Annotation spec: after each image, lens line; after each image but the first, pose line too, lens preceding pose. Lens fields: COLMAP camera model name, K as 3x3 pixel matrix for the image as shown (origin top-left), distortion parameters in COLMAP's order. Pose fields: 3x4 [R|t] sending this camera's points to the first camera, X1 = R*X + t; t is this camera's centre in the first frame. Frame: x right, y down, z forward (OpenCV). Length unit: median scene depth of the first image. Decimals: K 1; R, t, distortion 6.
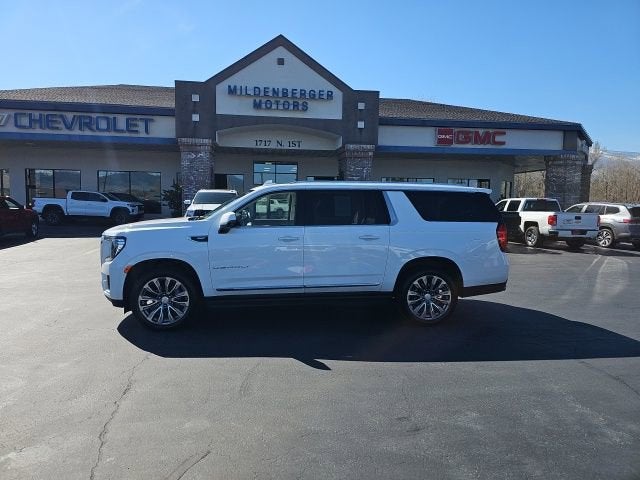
lens RADIAL K [[413.8, 0, 314.2], [0, 413.8, 231.7], [0, 0, 1]] dist [0.053418, -0.041489]
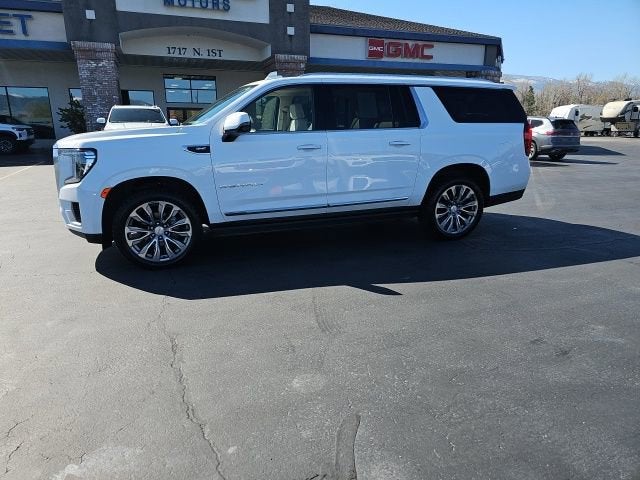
lens RADIAL K [[413.8, 0, 311.3], [0, 413.8, 238.0], [0, 0, 1]] dist [0.053418, -0.041489]
pose [[0.977274, -0.070673, 0.199851, -0.074600], [0.031794, 0.980991, 0.191431, 0.011664], [-0.209581, -0.180726, 0.960944, 0.059338]]
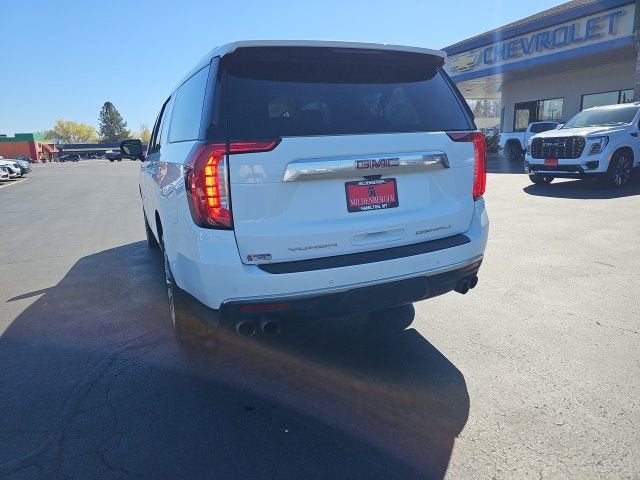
lens RADIAL K [[413.8, 0, 316.8], [0, 413.8, 247.5], [0, 0, 1]] dist [0.053418, -0.041489]
pose [[0.309830, 0.199029, -0.929727, 0.283083], [-0.023843, 0.979164, 0.201666, -0.002416], [0.950493, -0.040315, 0.308120, 0.339885]]
